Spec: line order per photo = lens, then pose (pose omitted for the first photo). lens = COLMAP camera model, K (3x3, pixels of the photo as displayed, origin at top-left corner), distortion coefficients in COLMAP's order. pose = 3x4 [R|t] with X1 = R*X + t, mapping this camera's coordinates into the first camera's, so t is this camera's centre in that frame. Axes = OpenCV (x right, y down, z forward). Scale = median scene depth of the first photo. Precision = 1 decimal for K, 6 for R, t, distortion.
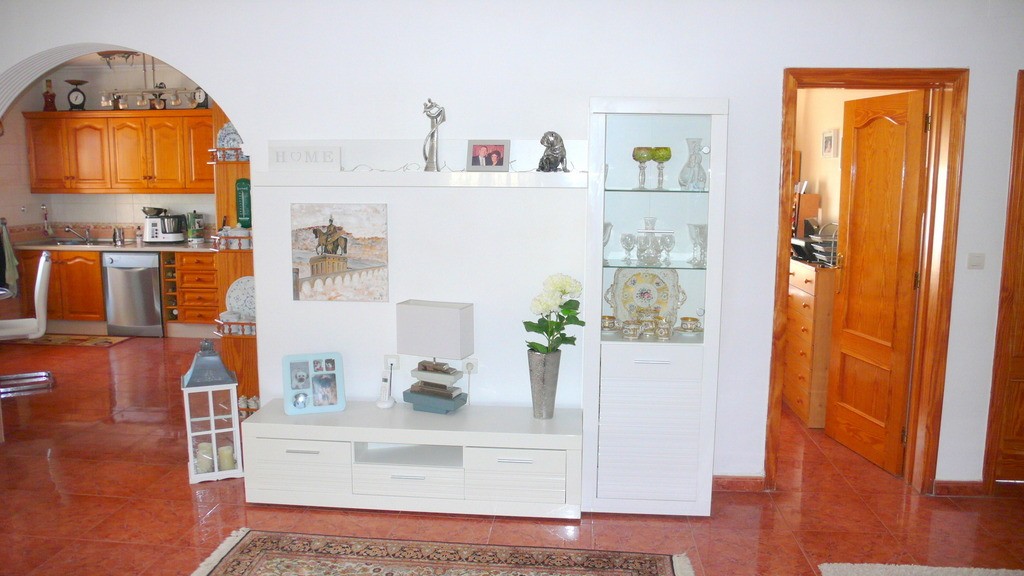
lens RADIAL K [[787.0, 0, 505.8], [0, 787.0, 281.8], [0, 0, 1]] dist [-0.126129, 0.090778]
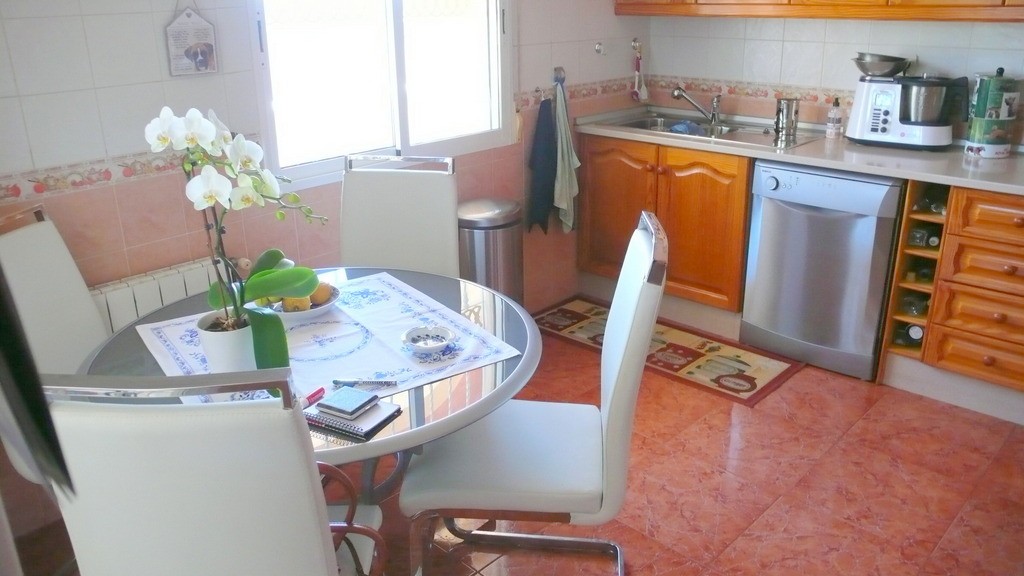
lens RADIAL K [[787.0, 0, 505.8], [0, 787.0, 281.8], [0, 0, 1]] dist [-0.126129, 0.090778]
pose [[0.776680, 0.194469, -0.599125, -0.358475], [-0.059550, 0.969558, 0.237509, -0.066047], [0.627074, -0.148791, 0.764617, 0.565346]]
